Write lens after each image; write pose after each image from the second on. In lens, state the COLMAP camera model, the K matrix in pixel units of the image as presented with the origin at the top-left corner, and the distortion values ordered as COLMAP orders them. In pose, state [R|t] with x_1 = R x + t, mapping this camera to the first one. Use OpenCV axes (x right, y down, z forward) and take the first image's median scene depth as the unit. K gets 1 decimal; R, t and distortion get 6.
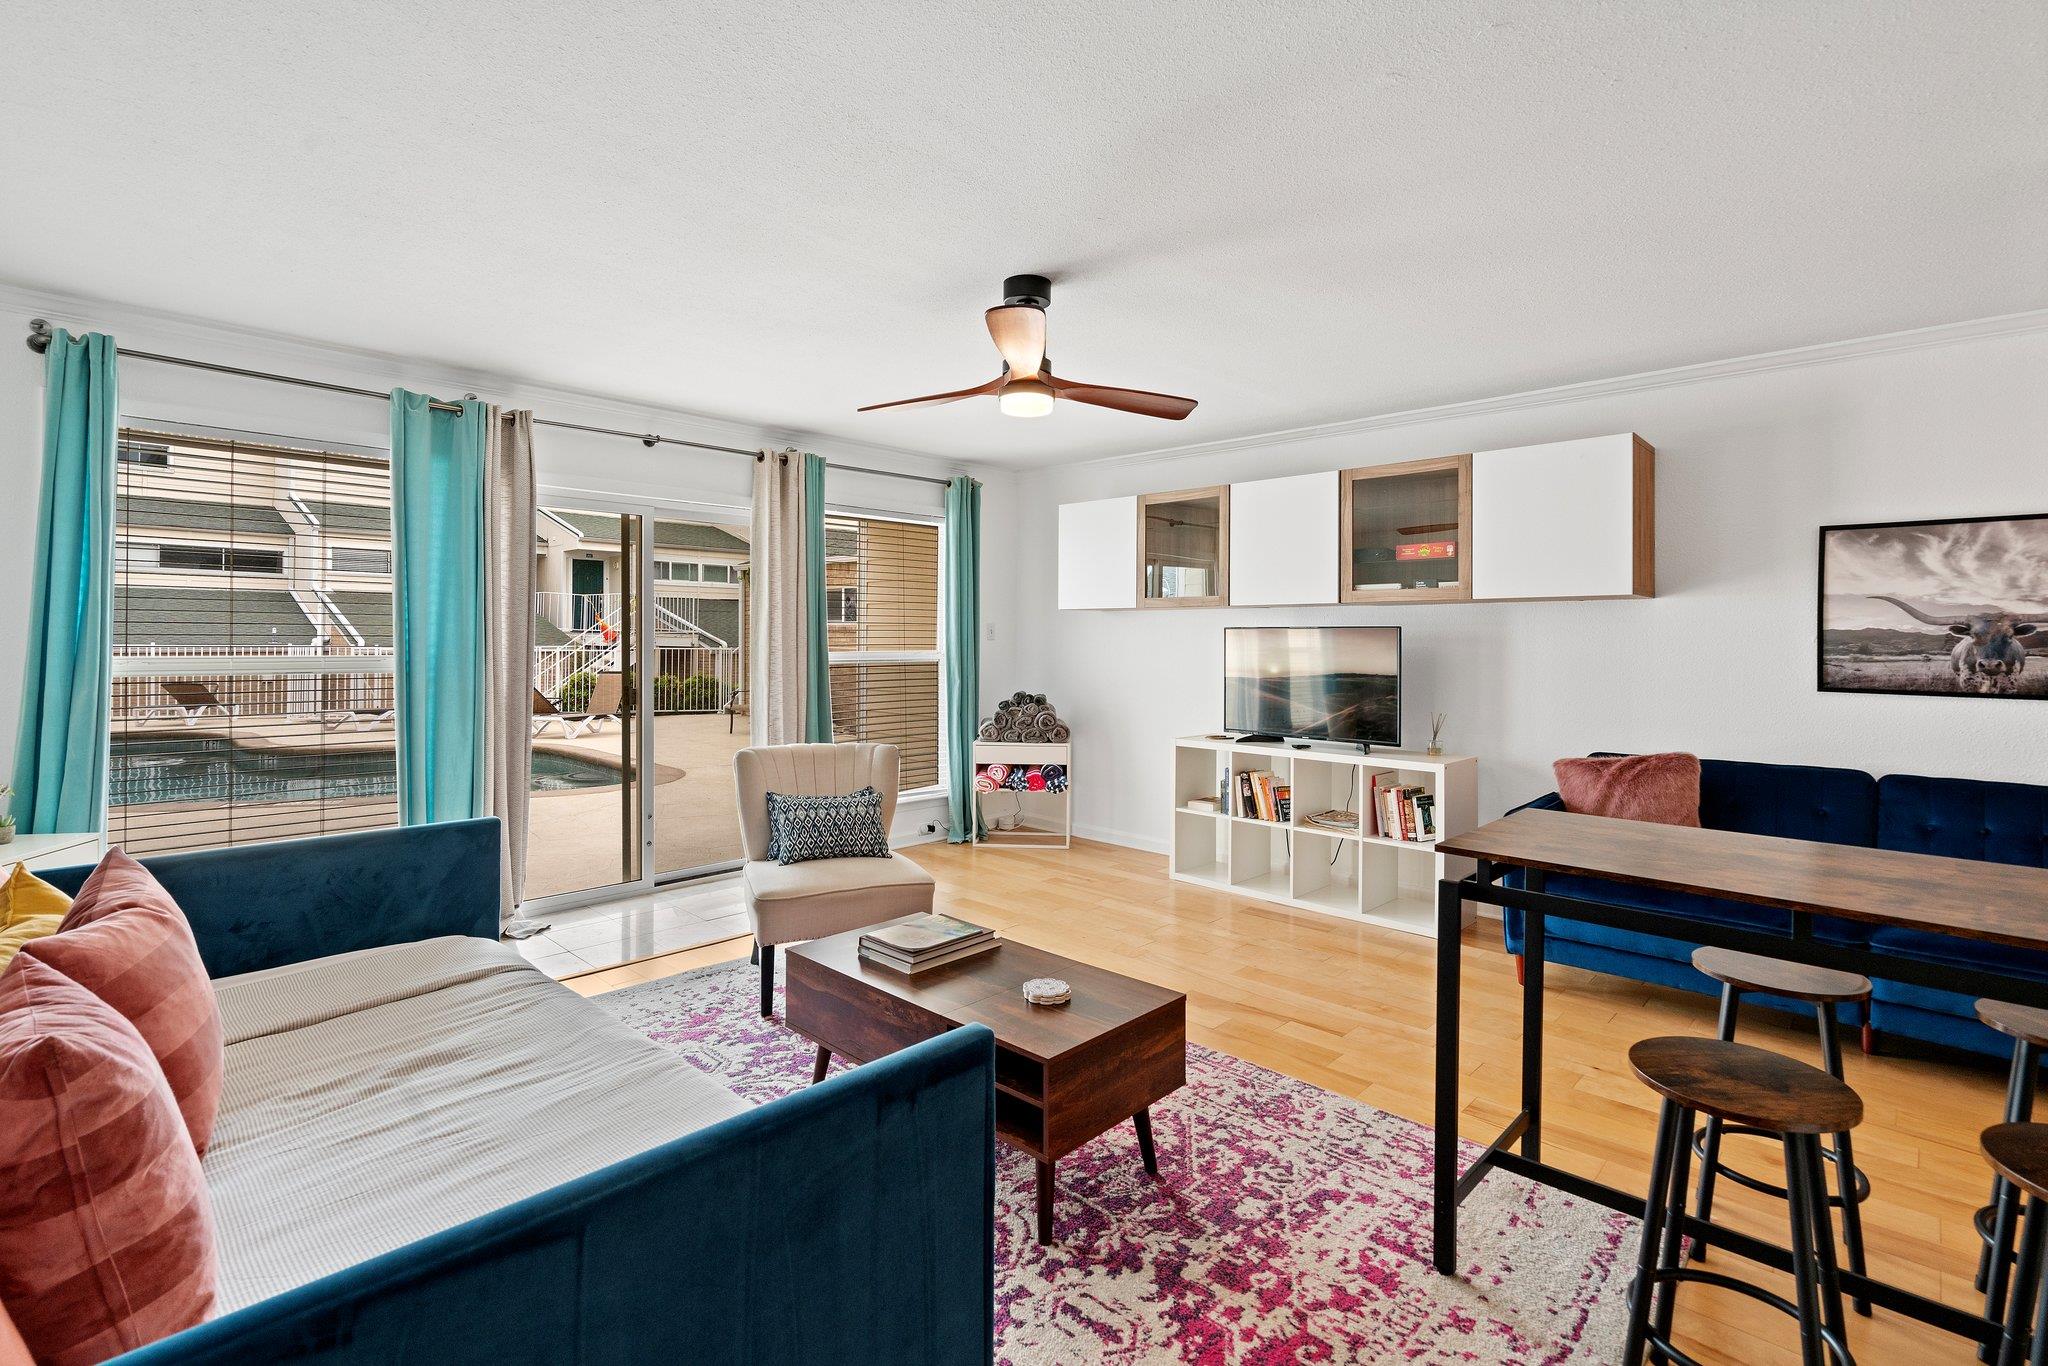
lens RADIAL K [[954.2, 0, 1018.9], [0, 954.2, 636.7], [0, 0, 1]] dist [-0.004457, 0.000051]
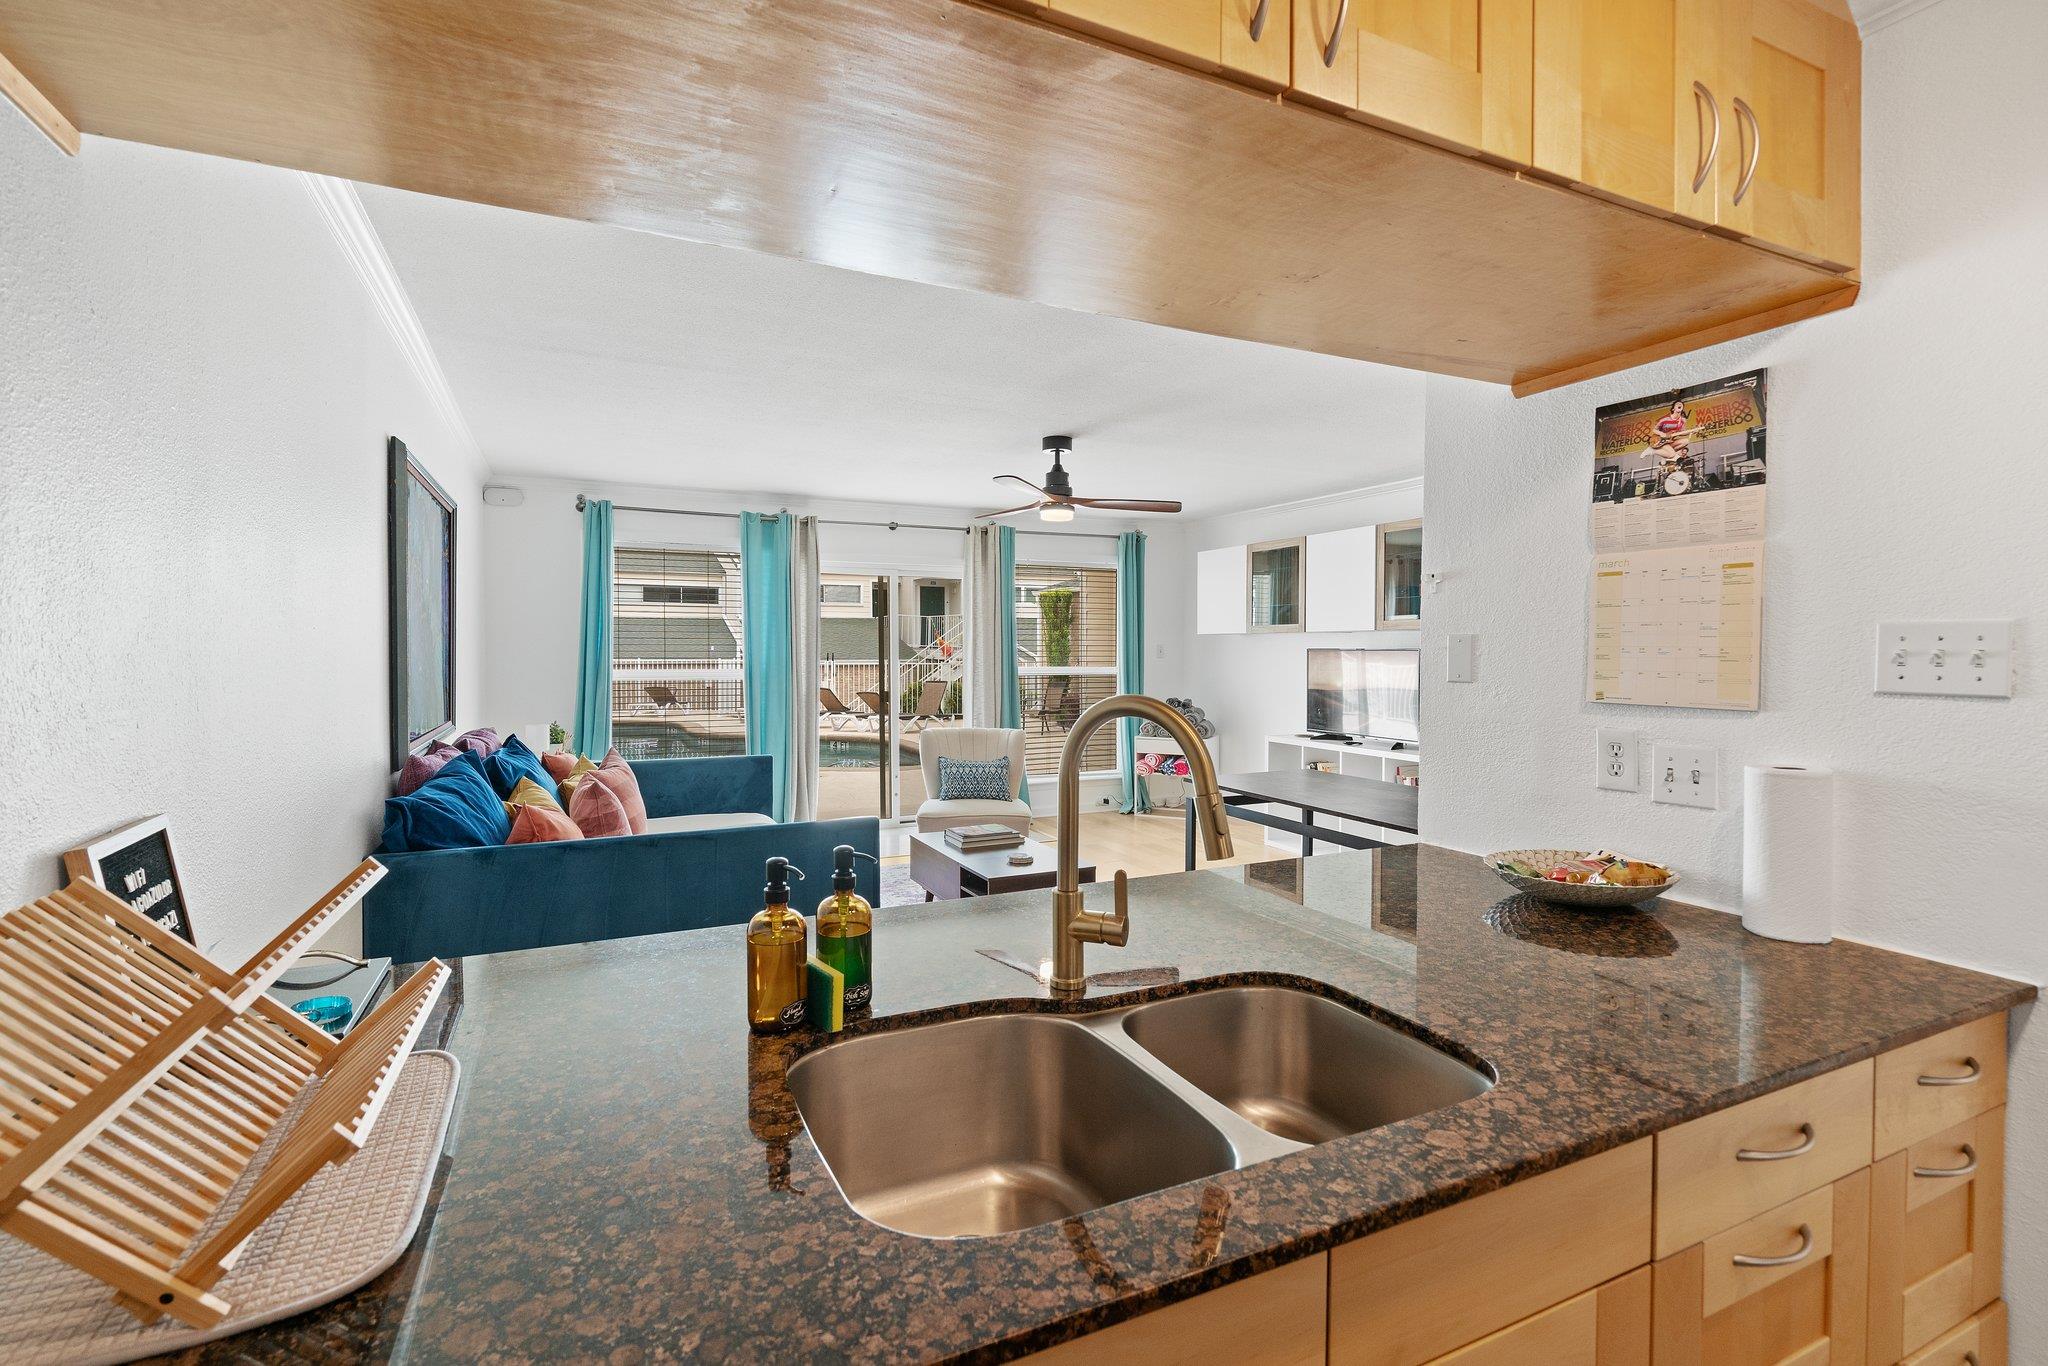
lens RADIAL K [[951.4, 0, 1024.0], [0, 951.4, 683.0], [0, 0, 1]] dist [-0.039709, 0.000020]
pose [[0.937255, 0.008163, -0.348550, 0.299946], [0.004329, 0.999376, 0.035048, -0.009848], [0.348618, -0.034358, 0.936635, -0.305289]]
